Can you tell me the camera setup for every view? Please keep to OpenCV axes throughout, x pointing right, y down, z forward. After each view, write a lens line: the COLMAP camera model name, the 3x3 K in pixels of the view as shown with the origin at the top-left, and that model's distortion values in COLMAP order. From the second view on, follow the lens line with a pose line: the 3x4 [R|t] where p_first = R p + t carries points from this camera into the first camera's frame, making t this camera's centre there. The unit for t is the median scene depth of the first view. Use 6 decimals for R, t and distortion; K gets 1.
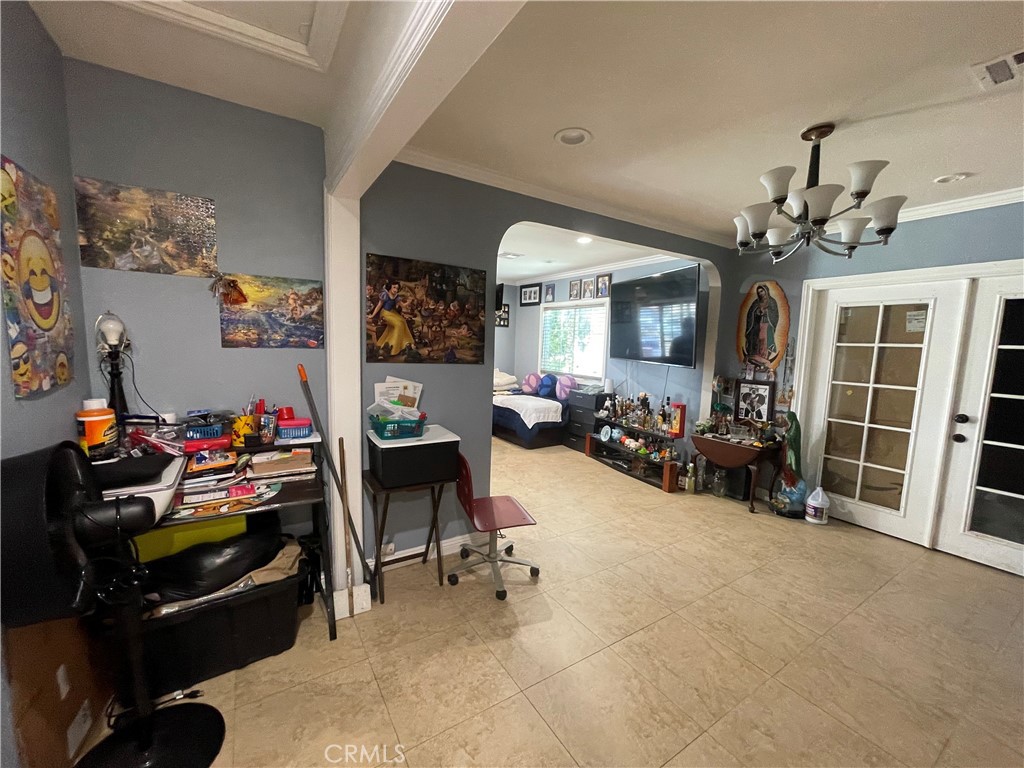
lens RADIAL K [[408.4, 0, 510.0], [0, 408.4, 387.5], [0, 0, 1]] dist [0.000686, 0.000614]
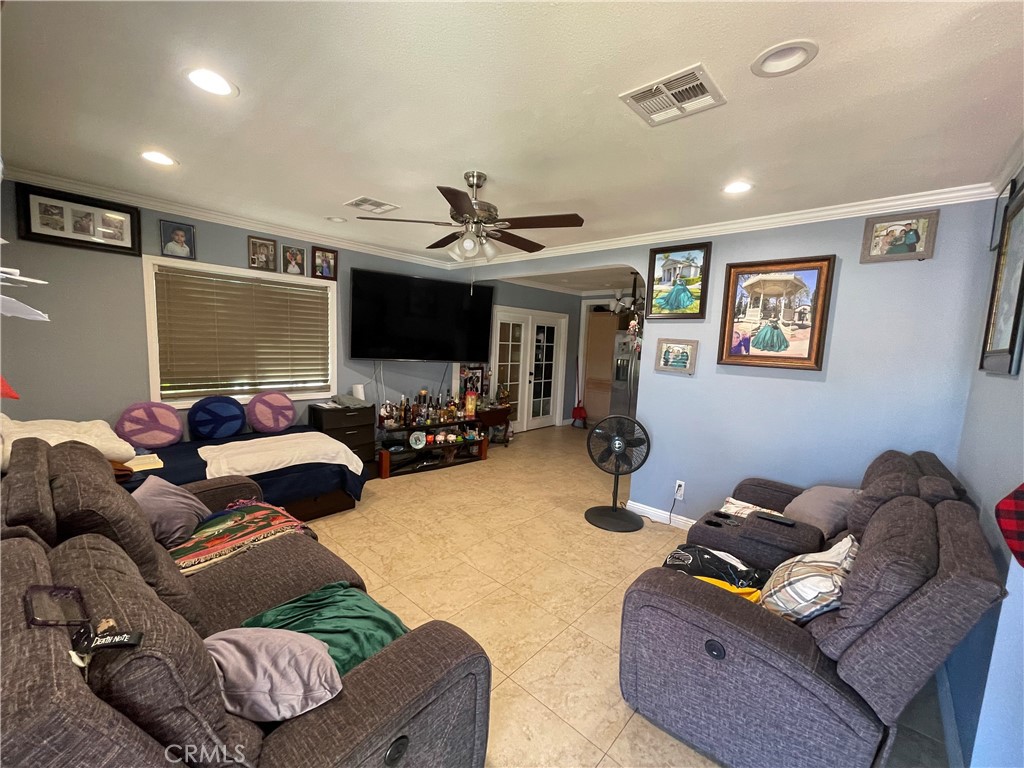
lens RADIAL K [[408.4, 0, 512.1], [0, 408.4, 387.5], [0, 0, 1]] dist [0.000686, 0.000614]
pose [[-0.260123, -0.144522, 0.954699, -0.713178], [0.063869, 0.983995, 0.166359, -0.151824], [-0.963461, 0.104249, -0.246729, 1.032484]]
